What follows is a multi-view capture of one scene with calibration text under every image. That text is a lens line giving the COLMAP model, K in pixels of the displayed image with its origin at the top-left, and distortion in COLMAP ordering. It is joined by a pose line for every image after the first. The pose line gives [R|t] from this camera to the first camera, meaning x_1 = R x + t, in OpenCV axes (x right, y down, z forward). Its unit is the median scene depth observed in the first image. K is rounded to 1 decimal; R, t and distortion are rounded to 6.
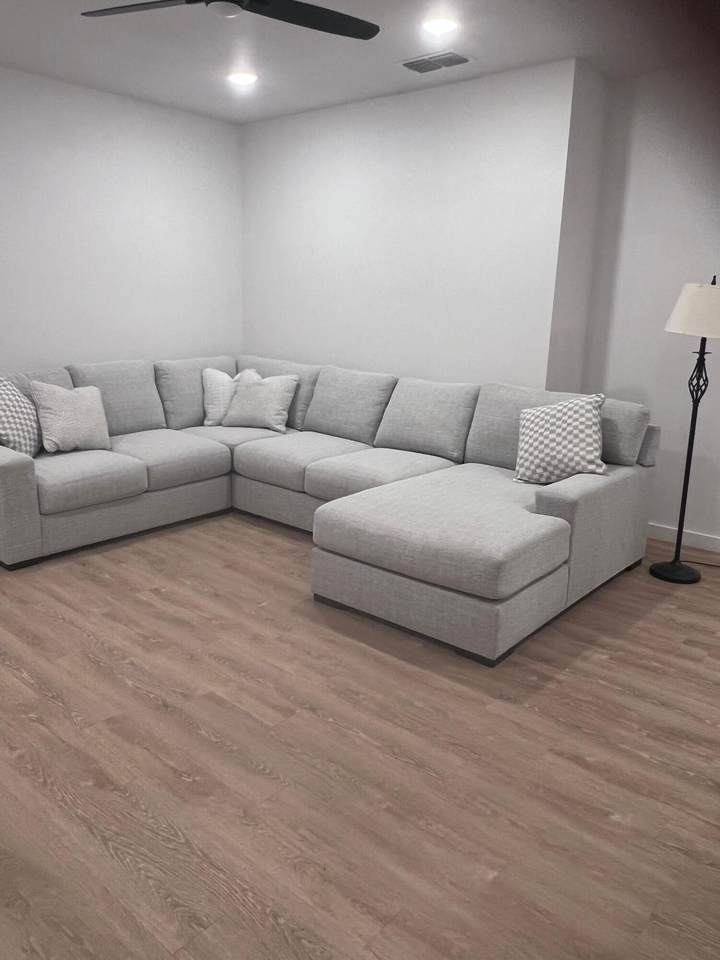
lens RADIAL K [[724.4, 0, 356.0], [0, 724.4, 475.9], [0, 0, 1]] dist [0.015079, -0.031238]
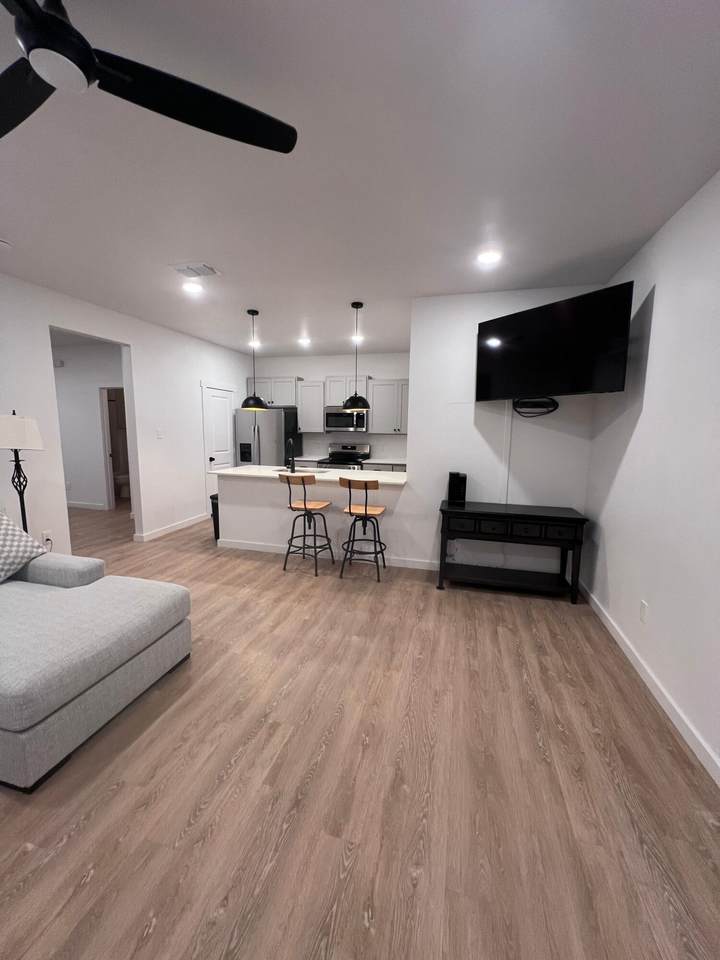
lens RADIAL K [[385.2, 0, 351.2], [0, 385.2, 478.8], [0, 0, 1]] dist [0.002438, 0.000273]
pose [[-0.421507, -0.147545, 0.894742, -0.756226], [0.194510, 0.949000, 0.248124, -0.285654], [-0.885719, 0.278622, -0.371311, 1.013445]]
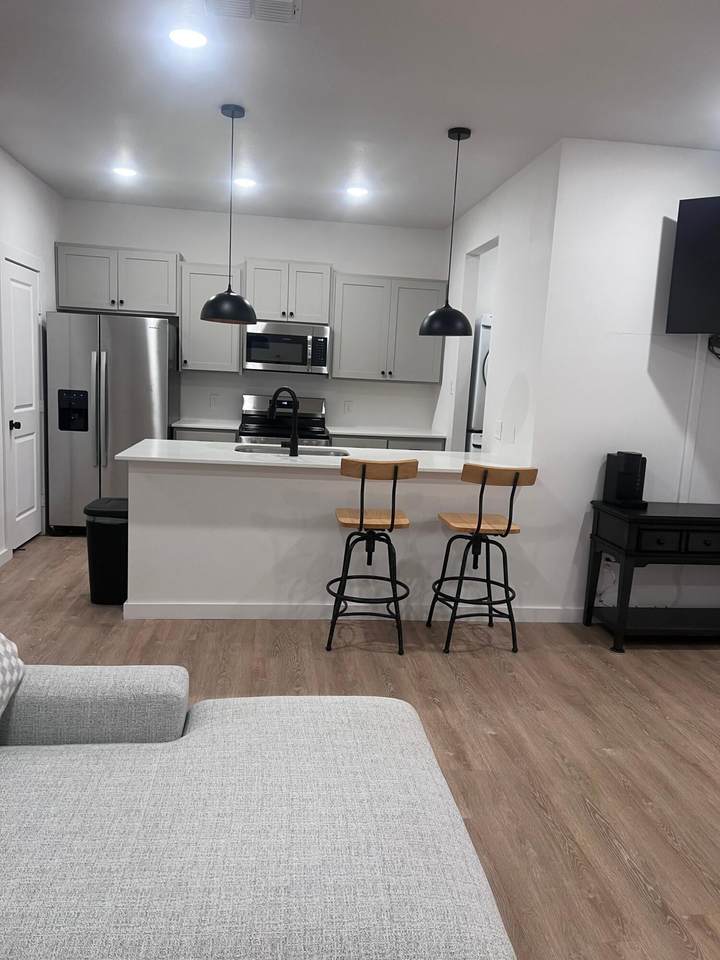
lens RADIAL K [[724.4, 0, 361.1], [0, 724.4, 483.1], [0, 0, 1]] dist [0.015079, -0.031238]
pose [[-0.731374, -0.162602, 0.662308, -0.265450], [0.096541, 0.936695, 0.336574, -0.409828], [-0.675108, 0.310101, -0.669377, 1.619121]]
